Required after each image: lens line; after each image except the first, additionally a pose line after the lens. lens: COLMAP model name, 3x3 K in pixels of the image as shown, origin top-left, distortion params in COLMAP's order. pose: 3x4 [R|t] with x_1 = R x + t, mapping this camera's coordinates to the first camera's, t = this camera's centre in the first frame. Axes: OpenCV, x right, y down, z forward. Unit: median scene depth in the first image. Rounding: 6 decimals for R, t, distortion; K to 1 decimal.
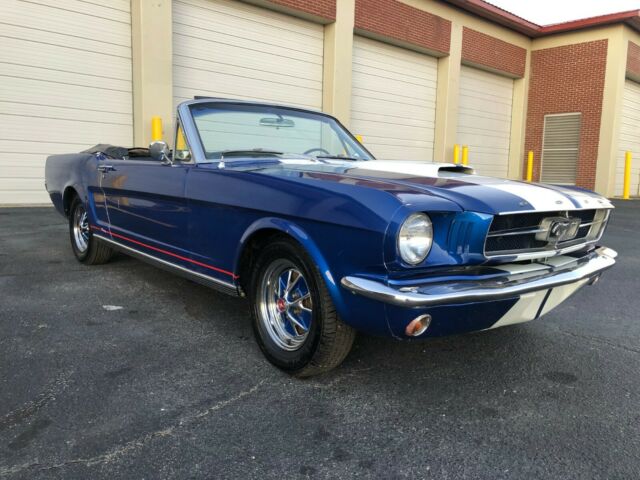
lens RADIAL K [[525.0, 0, 322.5], [0, 525.0, 220.4], [0, 0, 1]] dist [0.014268, -0.009150]
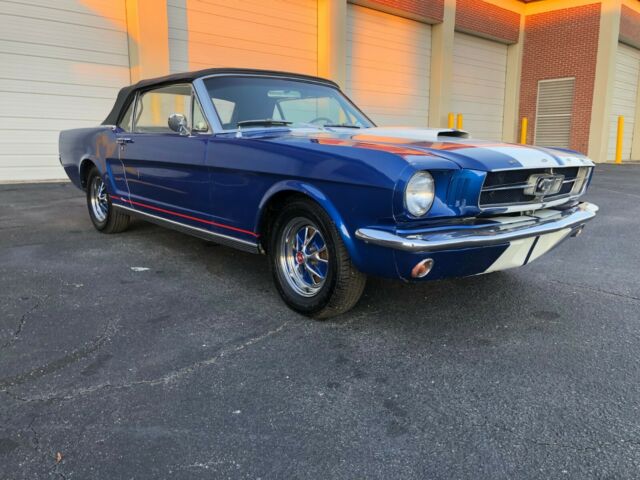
lens RADIAL K [[525.0, 0, 320.2], [0, 525.0, 227.5], [0, 0, 1]] dist [0.014268, -0.009150]
pose [[0.999737, -0.022285, 0.005406, -0.039068], [0.021881, 0.997581, 0.065982, 0.022264], [-0.006864, -0.065846, 0.997806, -0.124027]]
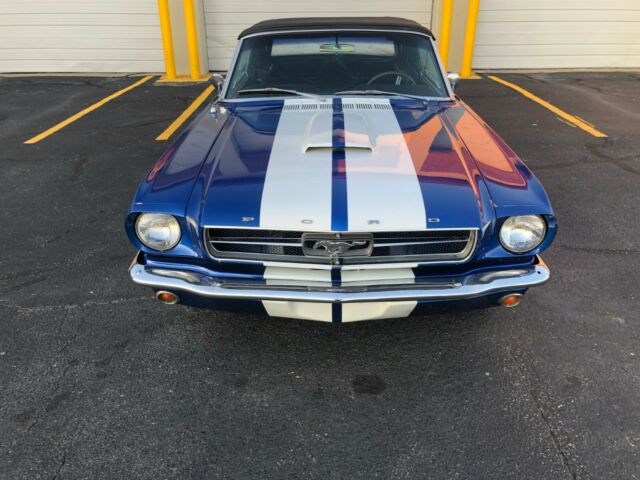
lens RADIAL K [[525.0, 0, 330.0], [0, 525.0, 240.6], [0, 0, 1]] dist [0.014268, -0.009150]
pose [[0.749762, 0.256957, -0.609778, 0.937712], [-0.047686, 0.940109, 0.337523, -0.283300], [0.659987, -0.223984, 0.717111, 0.317450]]
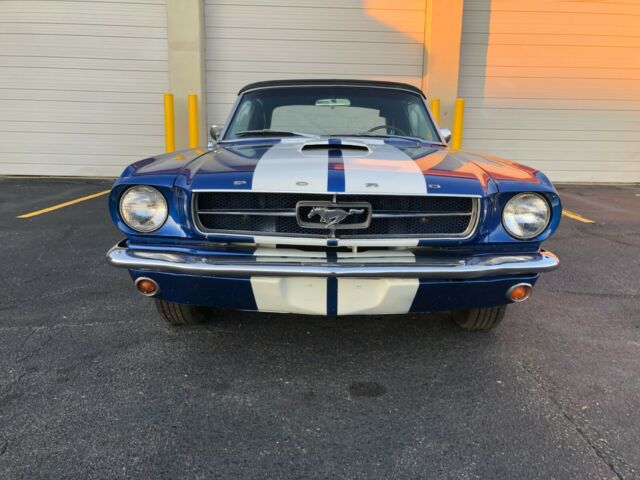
lens RADIAL K [[525.0, 0, 335.7], [0, 525.0, 241.8], [0, 0, 1]] dist [0.014268, -0.009150]
pose [[0.763047, 0.110135, -0.636890, 0.949037], [-0.062738, 0.993343, 0.096609, -0.023126], [0.643291, -0.033760, 0.764877, 0.319747]]
